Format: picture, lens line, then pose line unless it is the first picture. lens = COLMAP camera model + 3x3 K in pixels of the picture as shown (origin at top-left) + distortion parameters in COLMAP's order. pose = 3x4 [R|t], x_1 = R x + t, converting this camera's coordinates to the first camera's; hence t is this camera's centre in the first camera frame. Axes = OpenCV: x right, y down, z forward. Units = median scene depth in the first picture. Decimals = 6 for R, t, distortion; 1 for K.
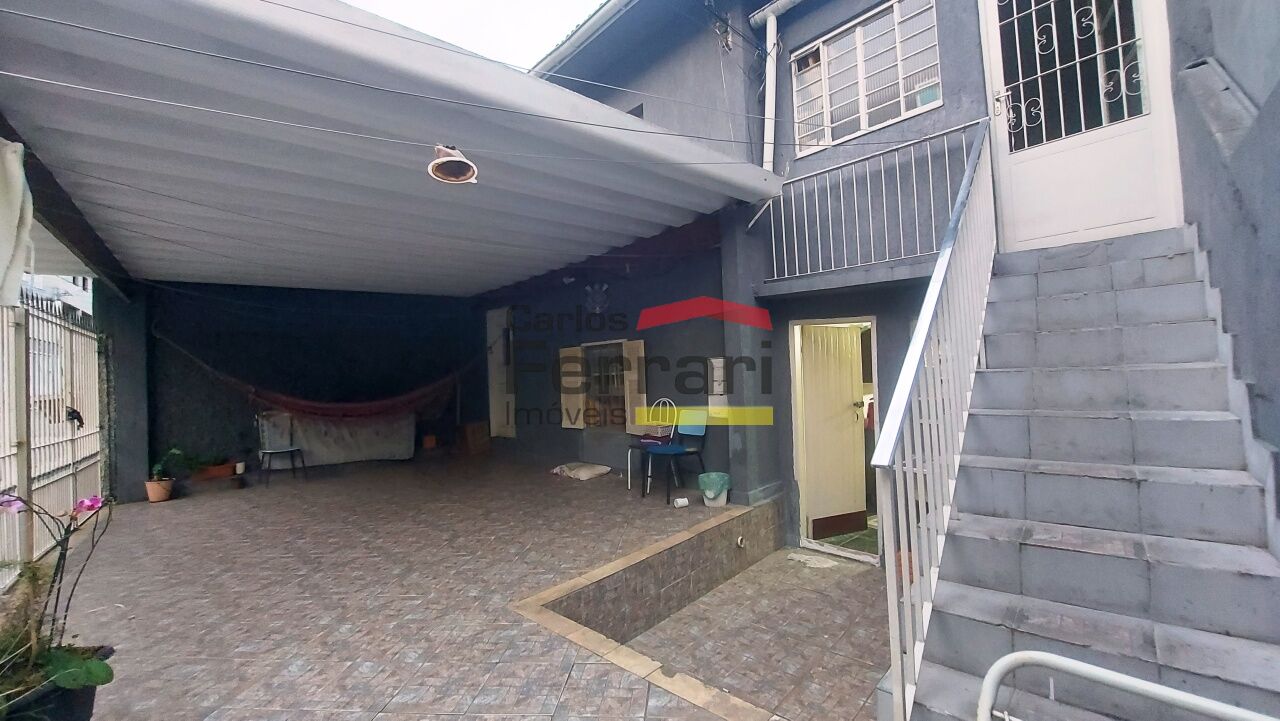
lens RADIAL K [[503.0, 0, 640.1], [0, 503.0, 359.0], [0, 0, 1]] dist [-0.012983, -0.000317]
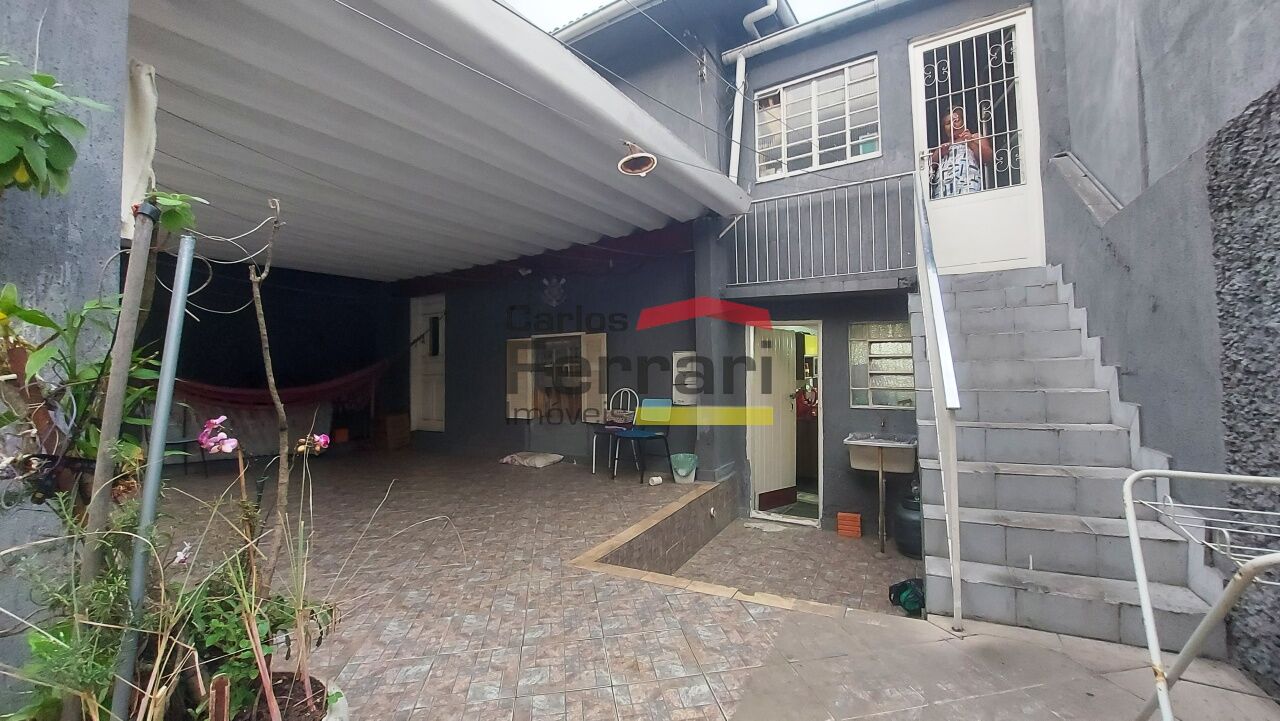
lens RADIAL K [[503.0, 0, 637.4], [0, 503.0, 357.0], [0, 0, 1]] dist [-0.012983, -0.000317]
pose [[0.966920, 0.037113, 0.252365, -0.251794], [-0.033522, 0.999266, -0.018516, 0.038486], [-0.252868, 0.009444, 0.967455, -0.057349]]
